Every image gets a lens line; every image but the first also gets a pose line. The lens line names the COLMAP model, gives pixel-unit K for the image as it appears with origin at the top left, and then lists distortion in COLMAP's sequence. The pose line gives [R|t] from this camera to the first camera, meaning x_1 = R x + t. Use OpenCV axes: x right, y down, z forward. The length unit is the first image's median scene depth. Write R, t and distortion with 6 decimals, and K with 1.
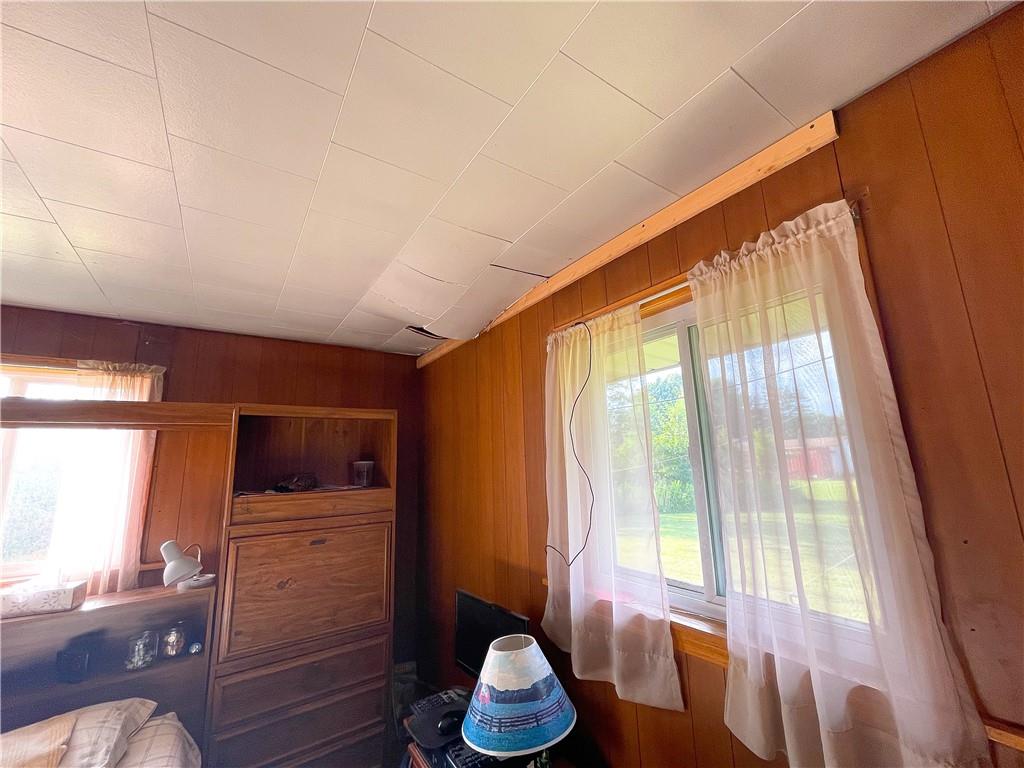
lens RADIAL K [[417.3, 0, 512.1], [0, 417.3, 381.0], [0, 0, 1]] dist [-0.000440, -0.000014]
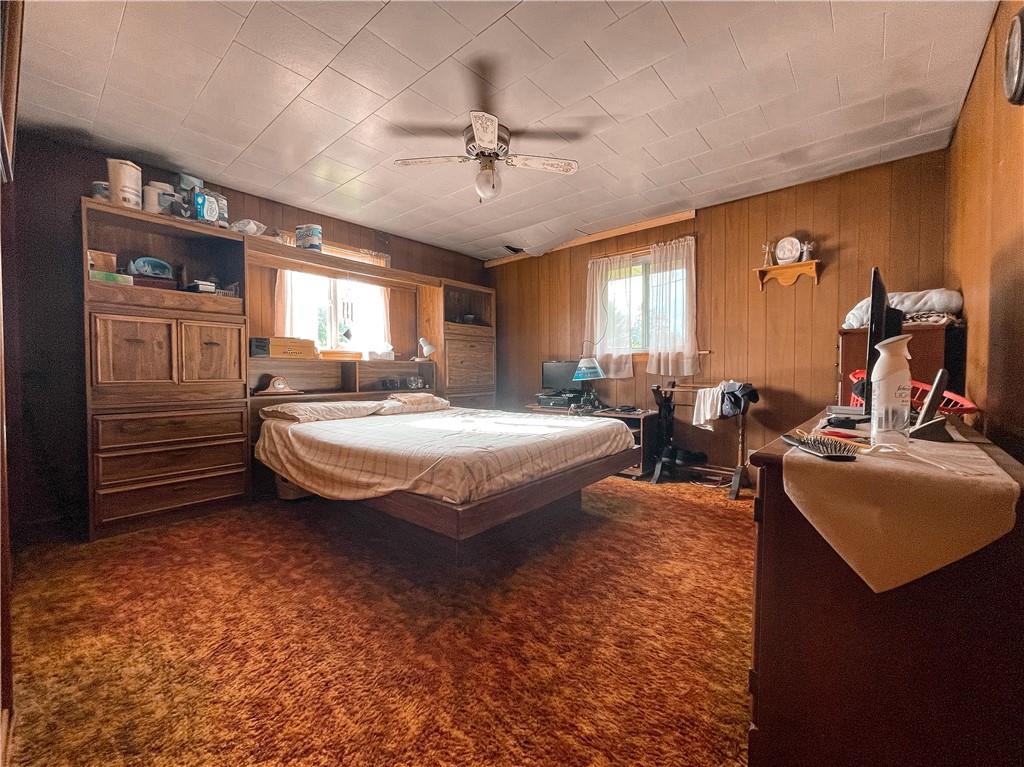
lens RADIAL K [[417.3, 0, 509.9], [0, 417.3, 383.4], [0, 0, 1]] dist [-0.000440, -0.000014]
pose [[0.964567, 0.020587, 0.263035, -1.253482], [-0.075710, 0.976620, 0.201199, 0.180897], [-0.252743, -0.213984, 0.943574, -1.710216]]
